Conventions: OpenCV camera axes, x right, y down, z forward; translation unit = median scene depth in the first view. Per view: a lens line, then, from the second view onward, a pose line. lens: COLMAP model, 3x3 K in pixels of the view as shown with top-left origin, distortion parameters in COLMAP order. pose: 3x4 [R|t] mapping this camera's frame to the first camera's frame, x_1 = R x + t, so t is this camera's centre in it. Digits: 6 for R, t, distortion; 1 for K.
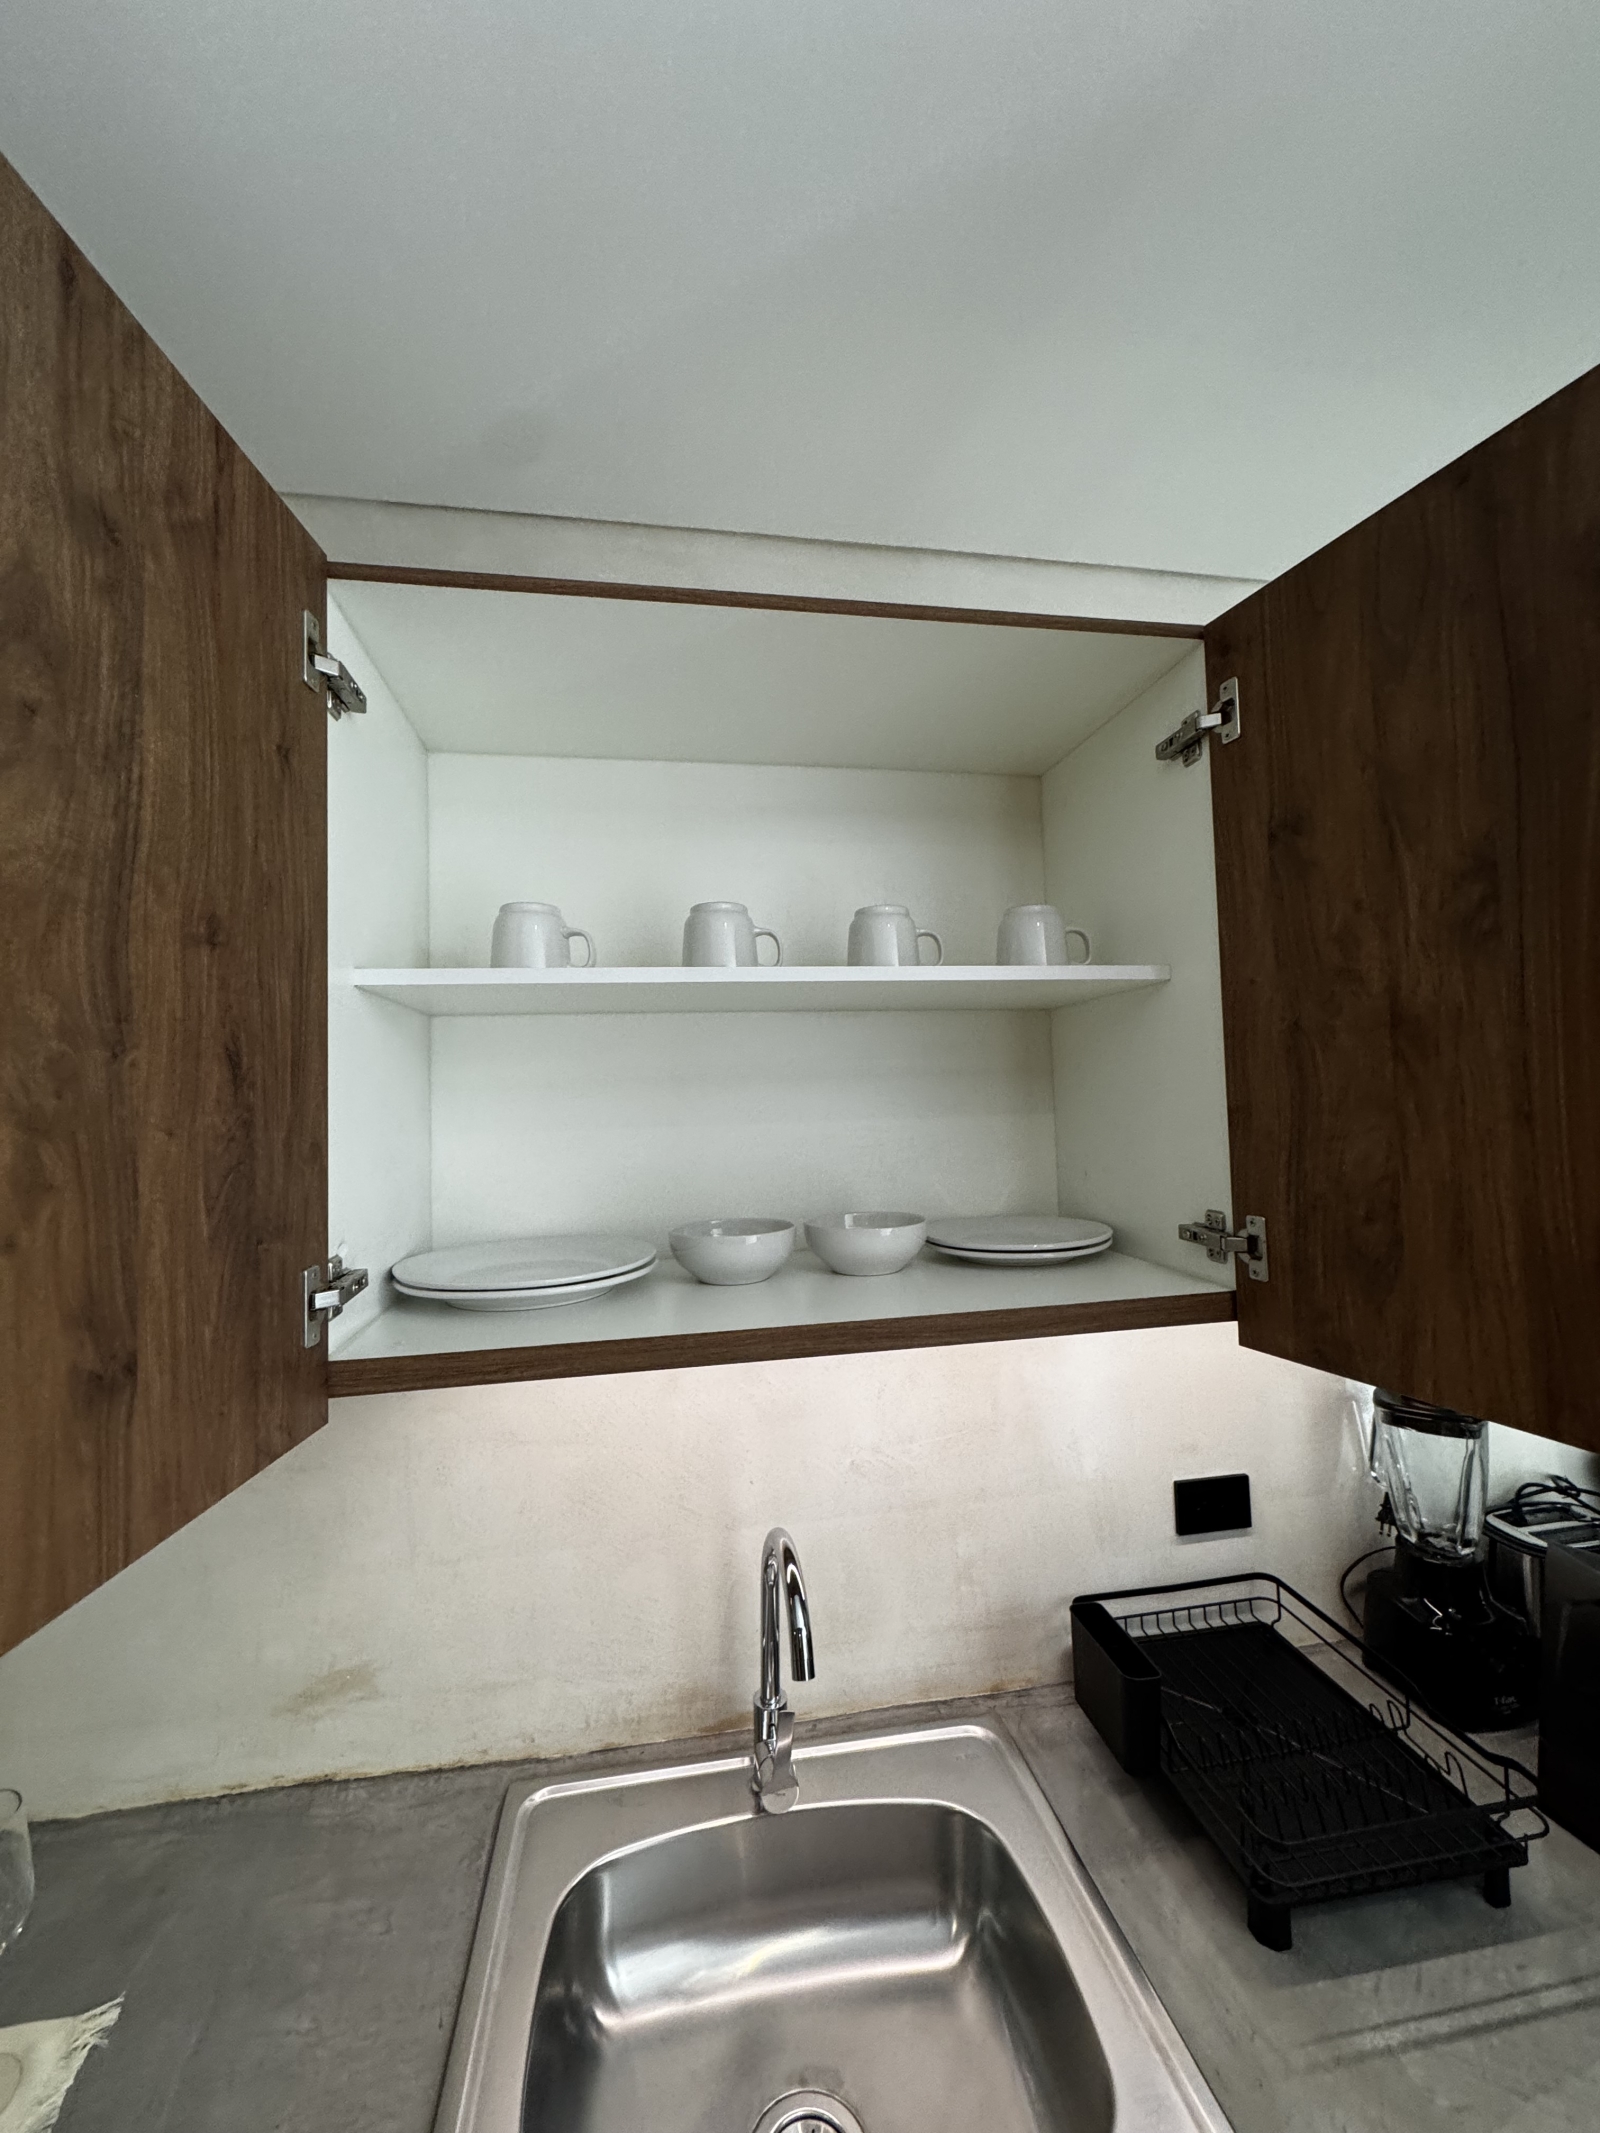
lens RADIAL K [[853.4, 0, 794.2], [0, 853.4, 1072.0], [0, 0, 1]] dist [-0.002145, 0.000085]
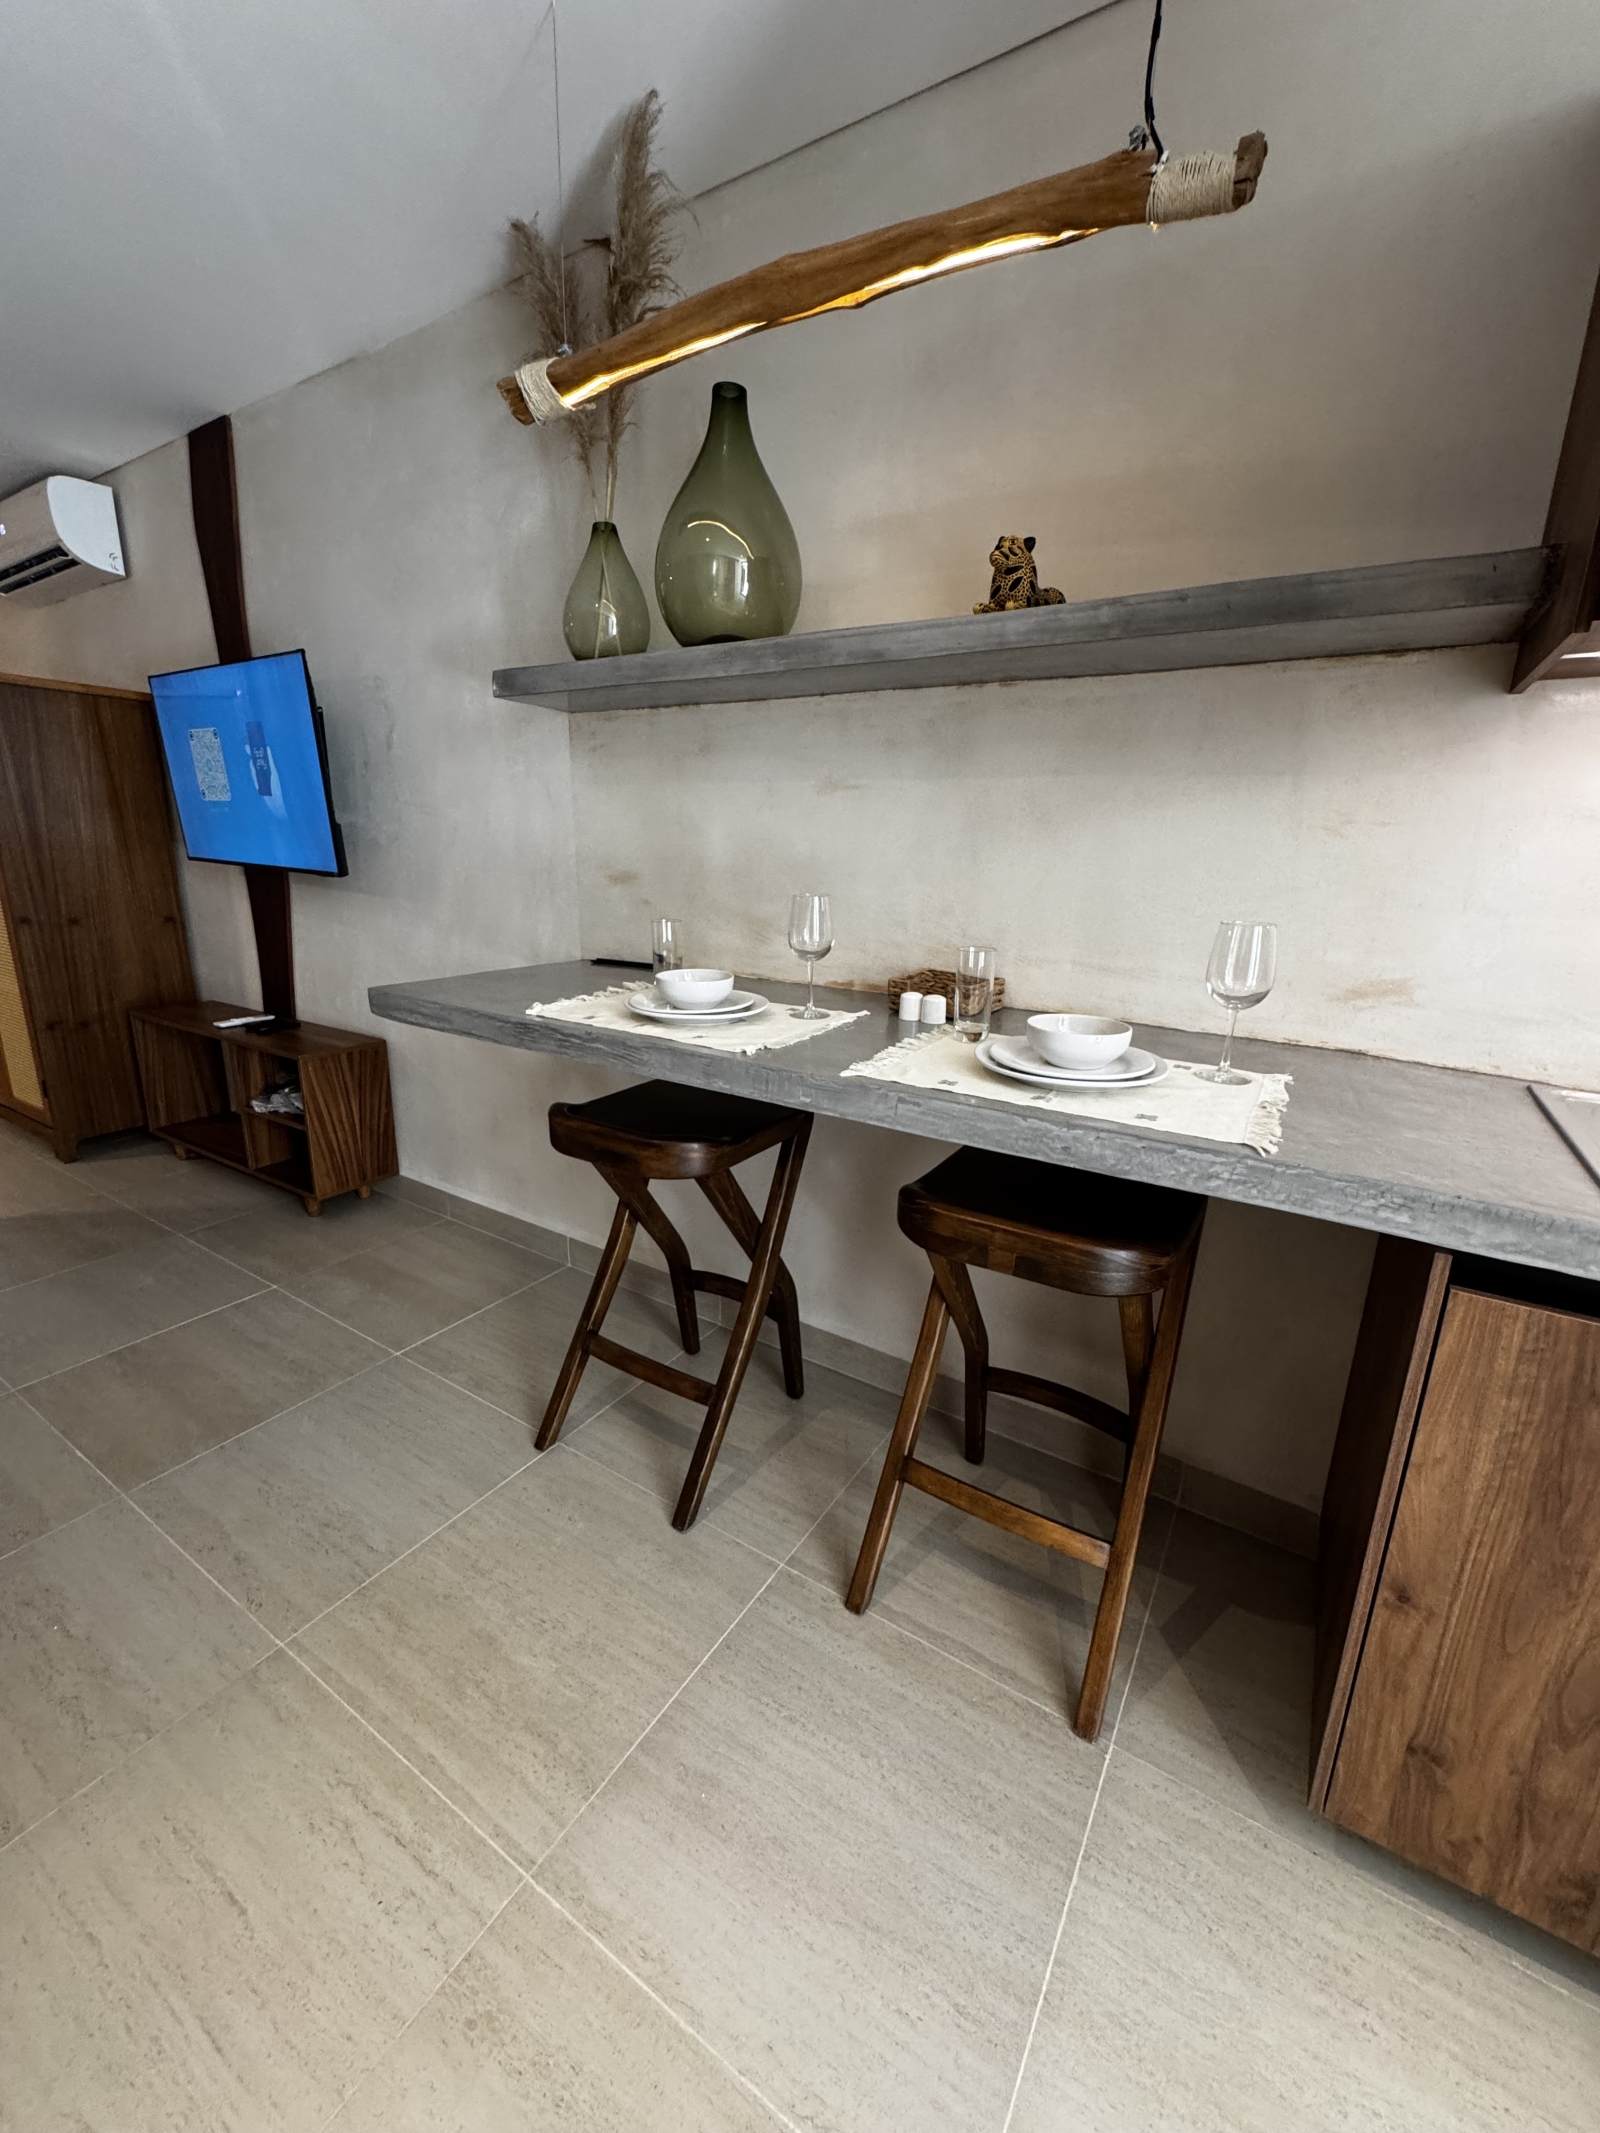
lens RADIAL K [[853.4, 0, 799.9], [0, 853.4, 1065.6], [0, 0, 1]] dist [-0.002145, 0.000085]
pose [[0.749384, 0.209257, -0.628199, -0.359123], [-0.022812, 0.956344, 0.291352, 0.471055], [0.661742, -0.204004, 0.721443, -0.623756]]
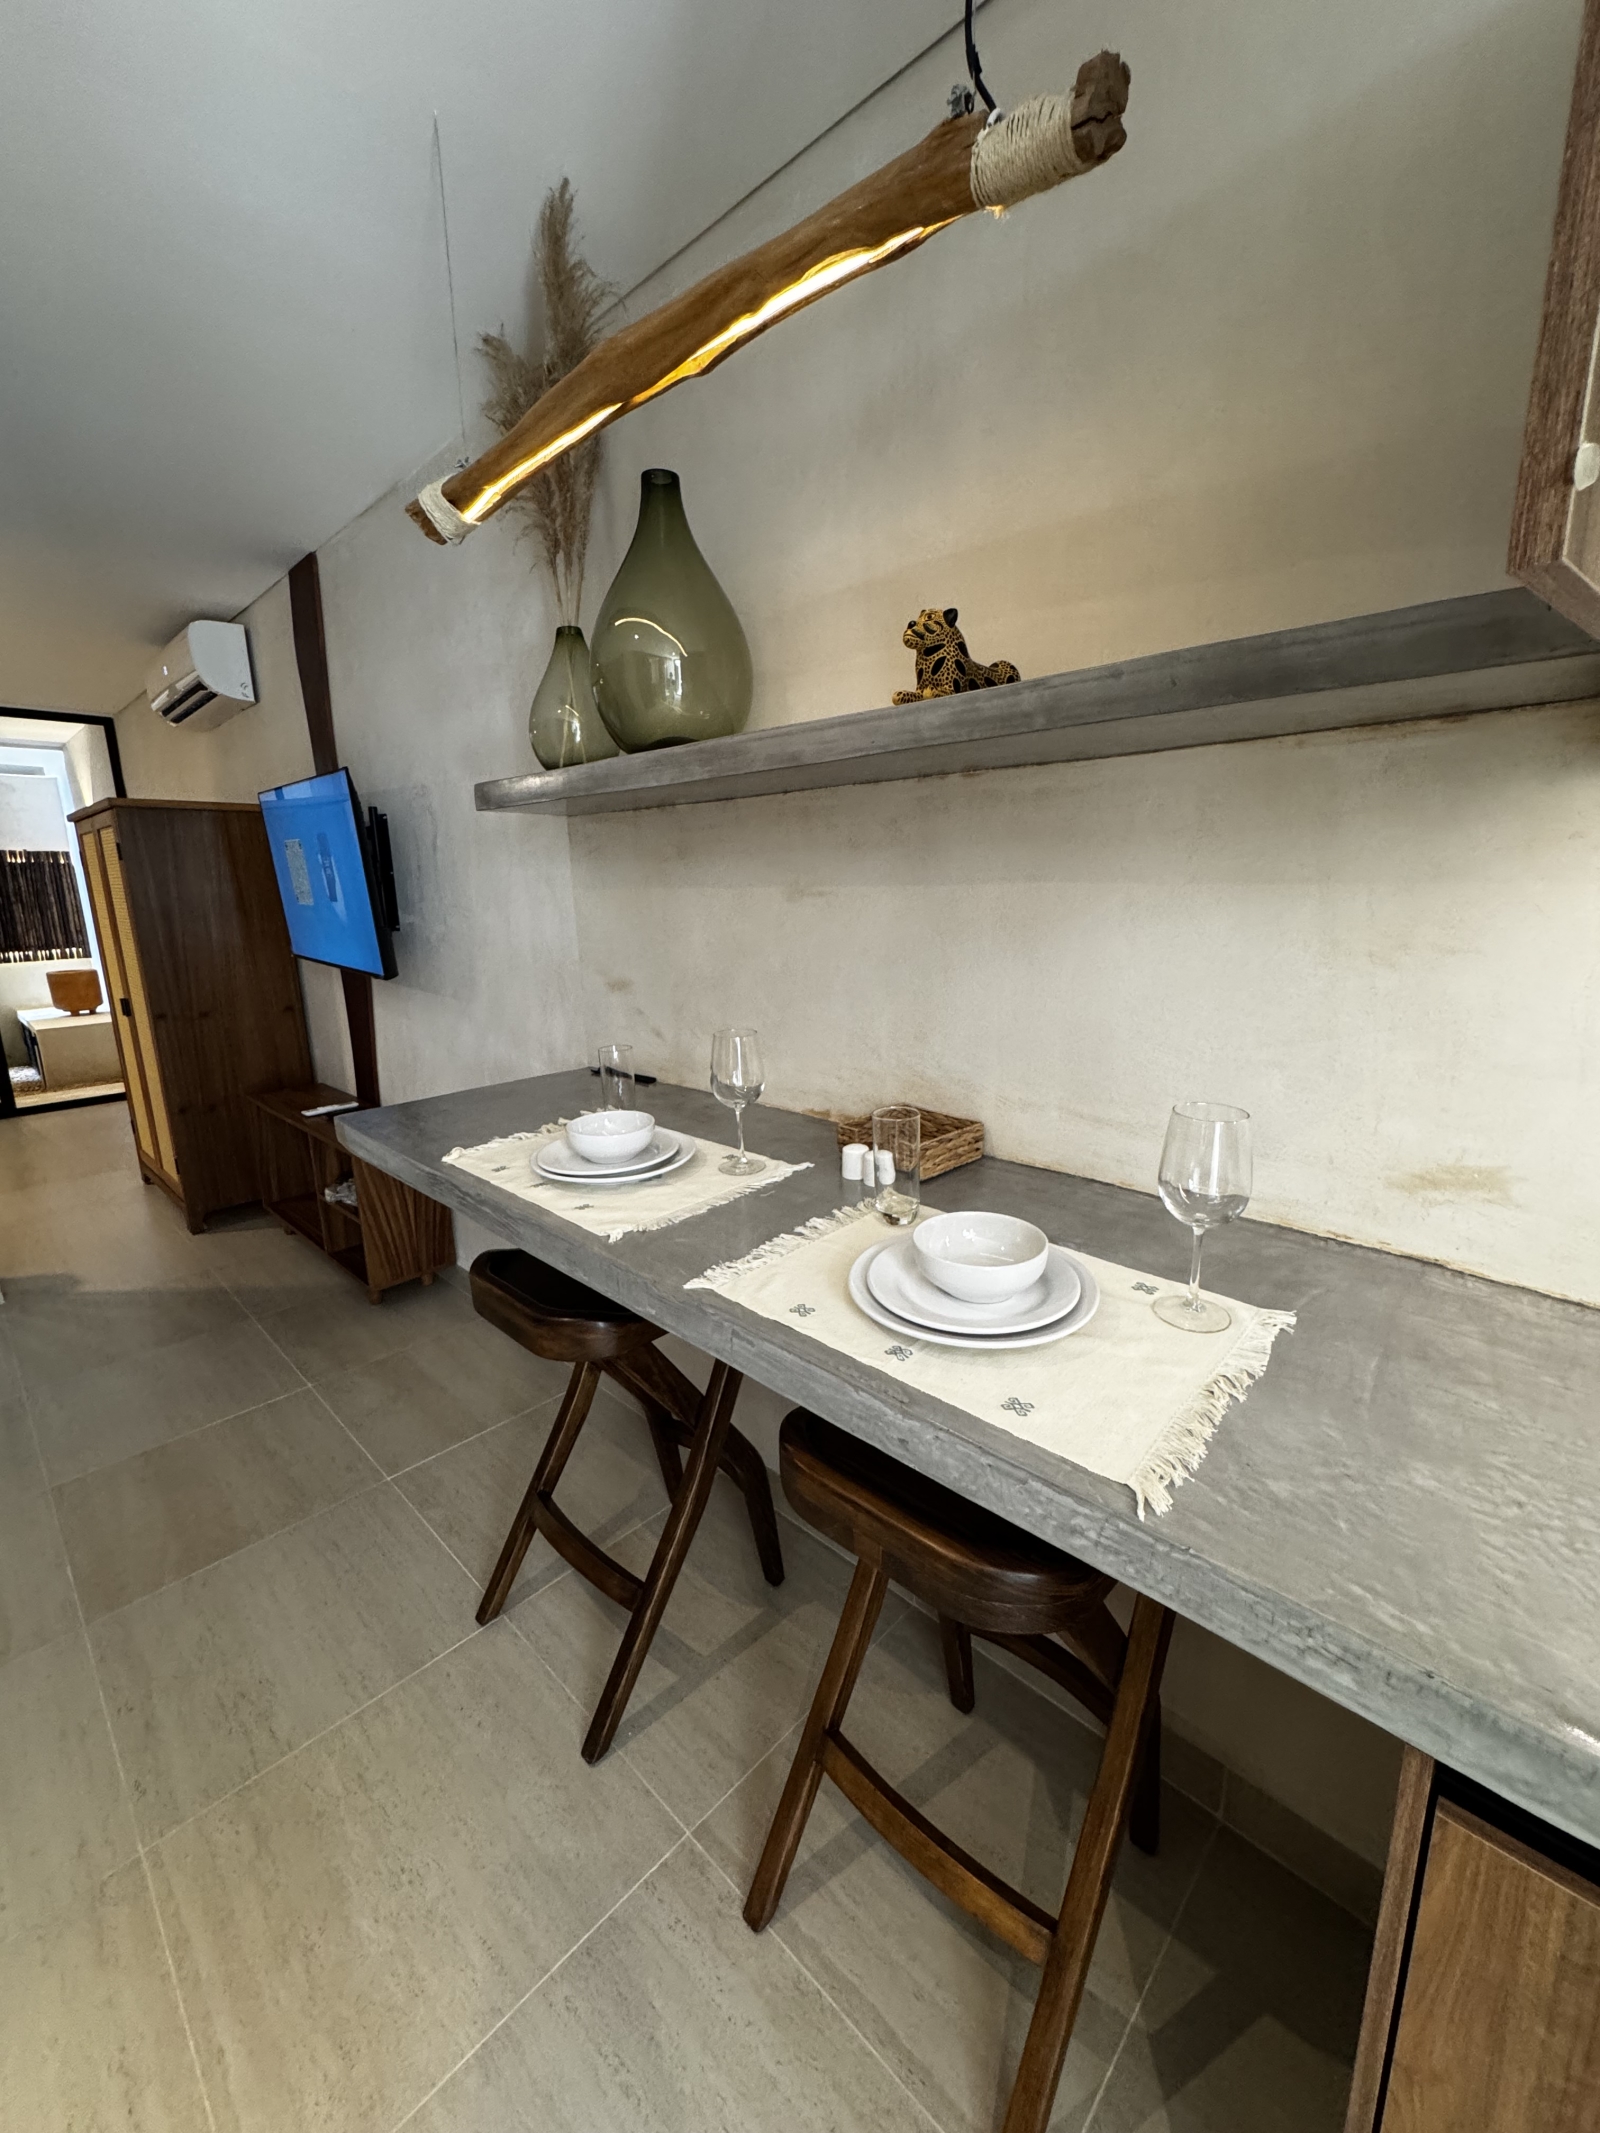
lens RADIAL K [[853.4, 0, 800.4], [0, 853.4, 1065.3], [0, 0, 1]] dist [-0.002145, 0.000085]
pose [[0.603772, 0.182591, -0.775964, -0.271930], [0.029710, 0.967583, 0.250798, 0.341150], [0.796603, -0.174479, 0.578775, -0.123141]]
